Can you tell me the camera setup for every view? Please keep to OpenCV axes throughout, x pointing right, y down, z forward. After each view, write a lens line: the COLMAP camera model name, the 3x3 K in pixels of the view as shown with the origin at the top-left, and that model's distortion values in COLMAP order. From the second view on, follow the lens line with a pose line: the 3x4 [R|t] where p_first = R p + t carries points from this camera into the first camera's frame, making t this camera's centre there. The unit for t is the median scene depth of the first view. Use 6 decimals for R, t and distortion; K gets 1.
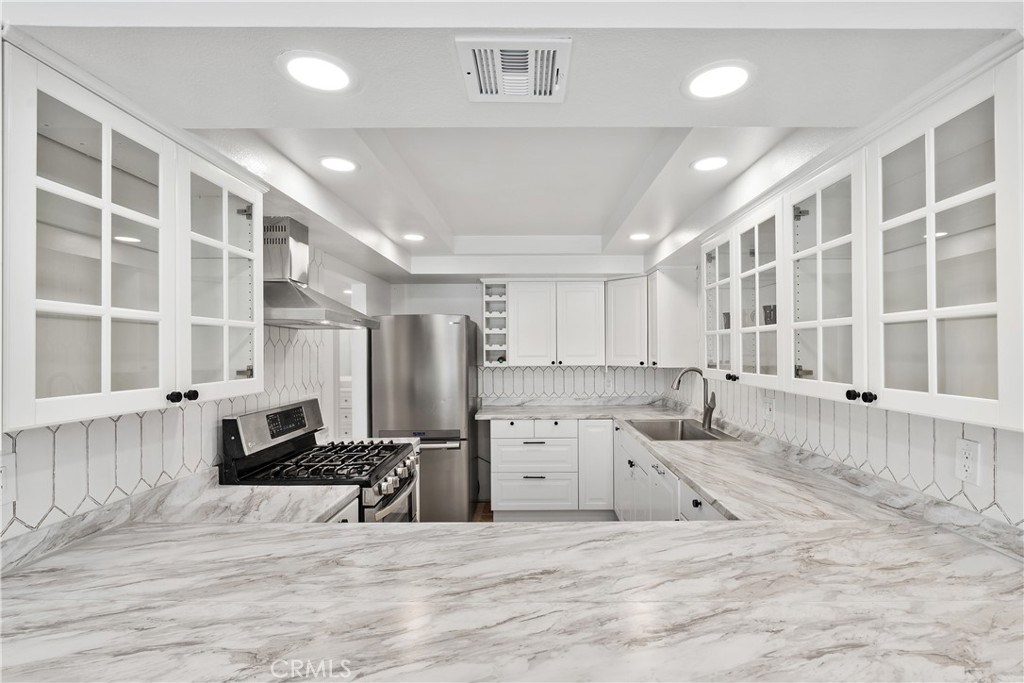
lens RADIAL K [[462.7, 0, 514.9], [0, 462.7, 346.1], [0, 0, 1]] dist [-0.003365, -0.000044]
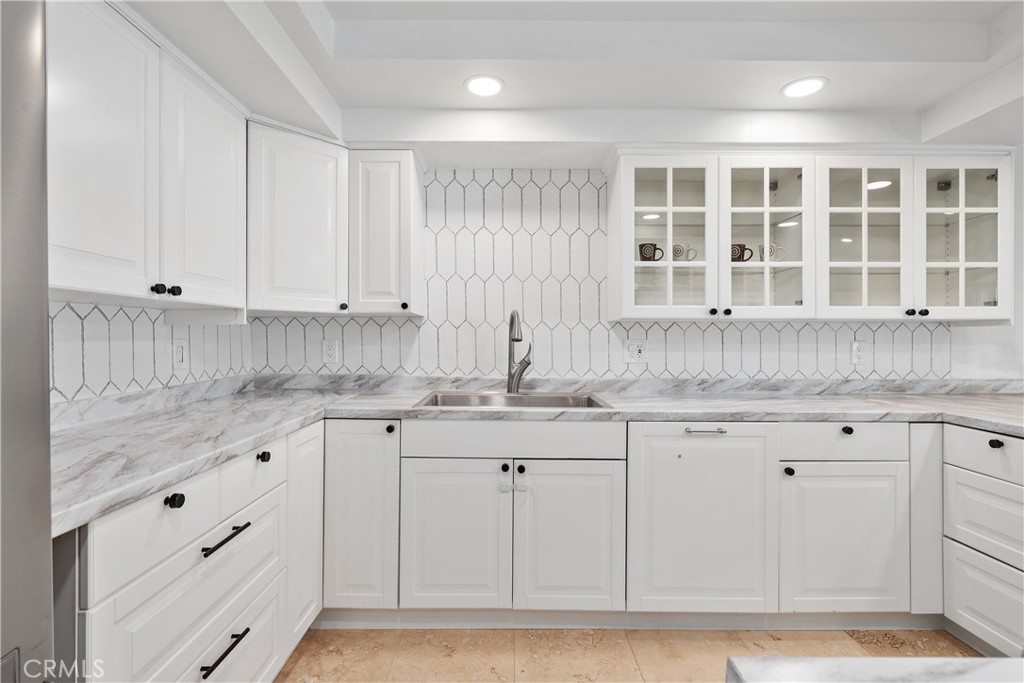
lens RADIAL K [[467.5, 0, 504.9], [0, 467.5, 334.9], [0, 0, 1]] dist [-0.003121, 0.000422]
pose [[-0.026764, 0.012288, 0.999566, -0.610861], [-0.011806, 0.999851, -0.012608, 0.167518], [-0.999572, -0.012138, -0.026615, 1.850041]]
